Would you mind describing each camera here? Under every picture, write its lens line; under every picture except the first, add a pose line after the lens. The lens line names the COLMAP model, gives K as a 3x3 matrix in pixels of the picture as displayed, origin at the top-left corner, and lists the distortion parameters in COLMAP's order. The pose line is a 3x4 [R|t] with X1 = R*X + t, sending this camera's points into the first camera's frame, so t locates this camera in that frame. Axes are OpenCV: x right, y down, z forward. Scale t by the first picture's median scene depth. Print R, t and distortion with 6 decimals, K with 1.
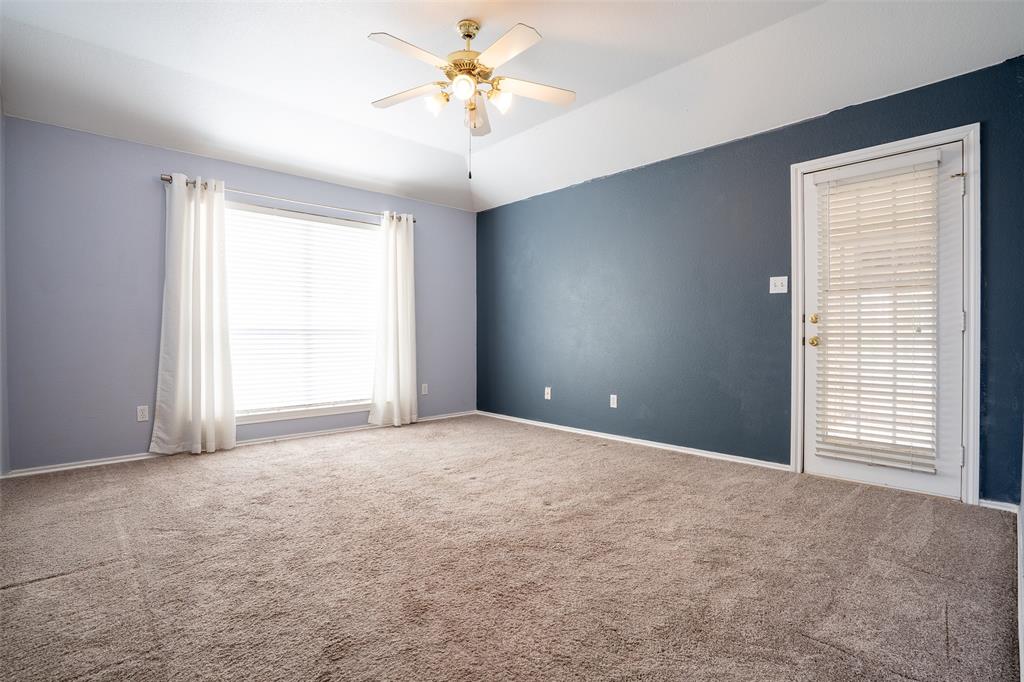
lens RADIAL K [[485.6, 0, 512.0], [0, 485.6, 341.0], [0, 0, 1]] dist [-0.044971, 0.024722]
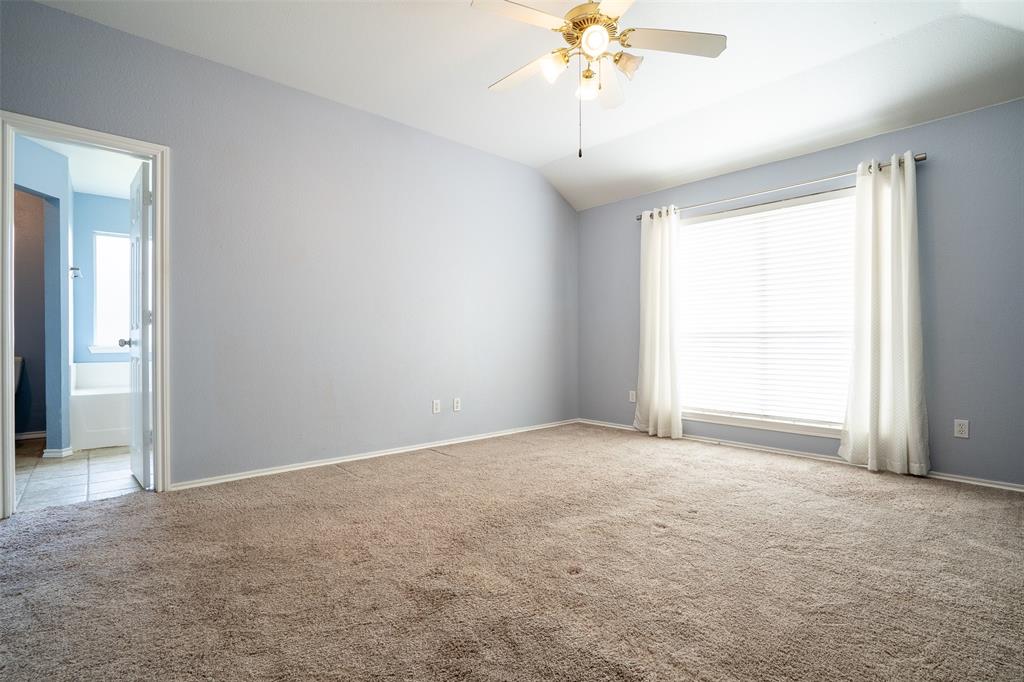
lens RADIAL K [[485.6, 0, 512.0], [0, 485.6, 341.0], [0, 0, 1]] dist [-0.044971, 0.024722]
pose [[0.003884, 0.002678, -0.999989, 0.566887], [-0.009763, 0.999949, 0.002640, -0.005897], [0.999945, 0.009753, 0.003910, 0.628028]]
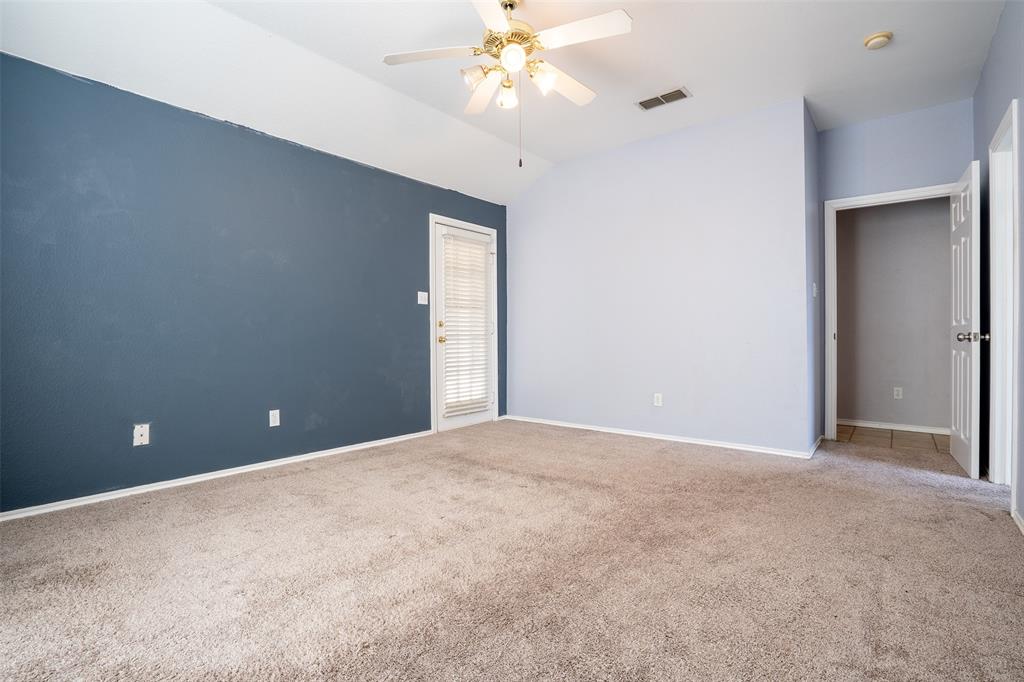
lens RADIAL K [[485.6, 0, 512.0], [0, 485.6, 341.0], [0, 0, 1]] dist [-0.044971, 0.024722]
pose [[-0.116407, -0.008663, 0.993164, -0.728395], [0.016059, 0.999815, 0.010604, -0.007176], [-0.993072, 0.017184, -0.116246, 0.811180]]
